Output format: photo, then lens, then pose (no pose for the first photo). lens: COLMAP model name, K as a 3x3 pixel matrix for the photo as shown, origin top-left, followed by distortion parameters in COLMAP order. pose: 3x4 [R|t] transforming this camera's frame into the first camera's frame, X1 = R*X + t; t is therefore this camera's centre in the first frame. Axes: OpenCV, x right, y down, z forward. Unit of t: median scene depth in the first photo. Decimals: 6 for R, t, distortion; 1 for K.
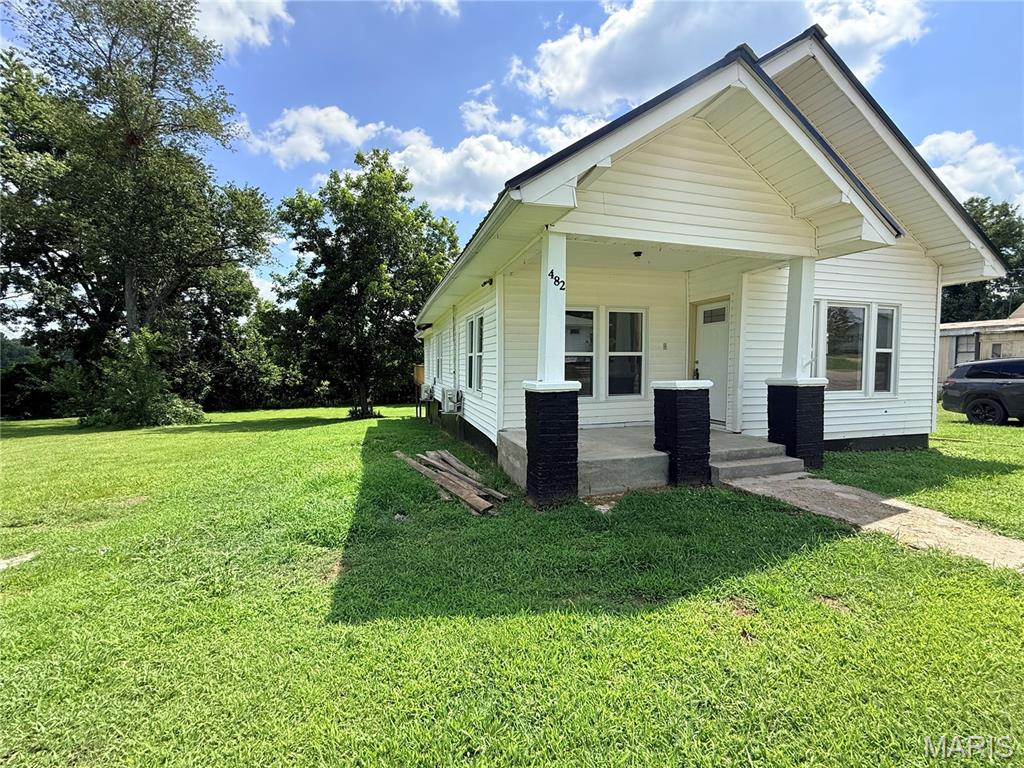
lens RADIAL K [[412.4, 0, 491.1], [0, 412.4, 386.4], [0, 0, 1]] dist [-0.000427, 0.000123]
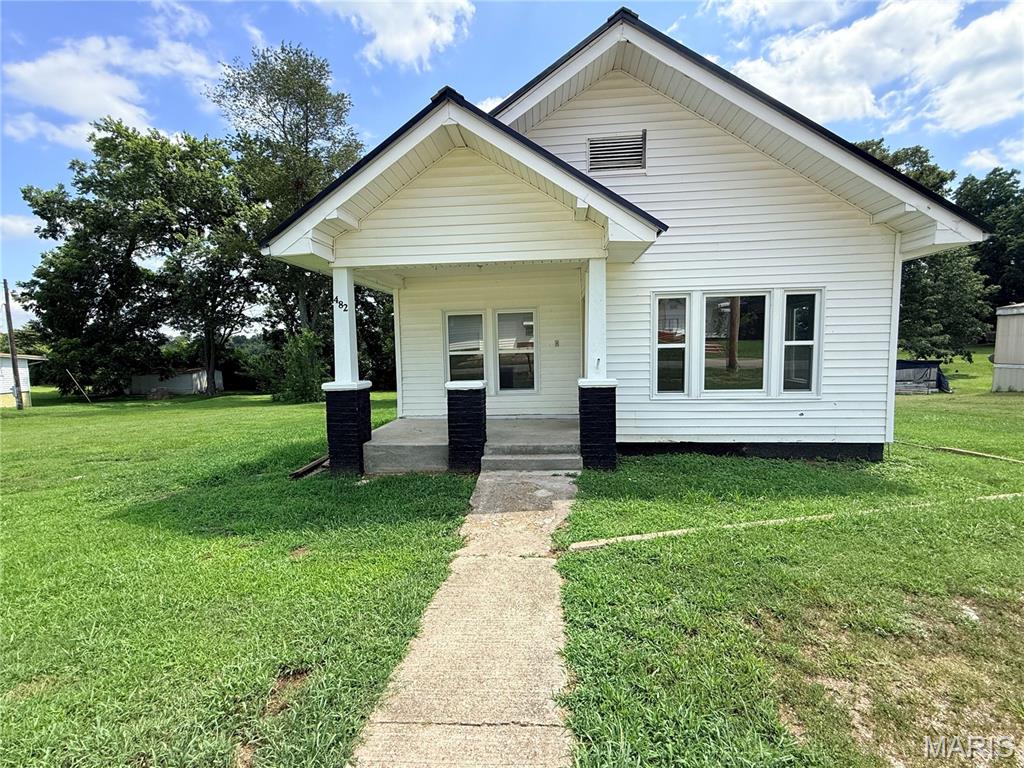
lens RADIAL K [[407.8, 0, 508.3], [0, 407.8, 384.1], [0, 0, 1]] dist [-0.000199, 0.000642]
pose [[0.933079, 0.013120, -0.359431, 0.703581], [0.000567, 0.999280, 0.037947, -0.034816], [0.359670, -0.035611, 0.932400, -0.005570]]
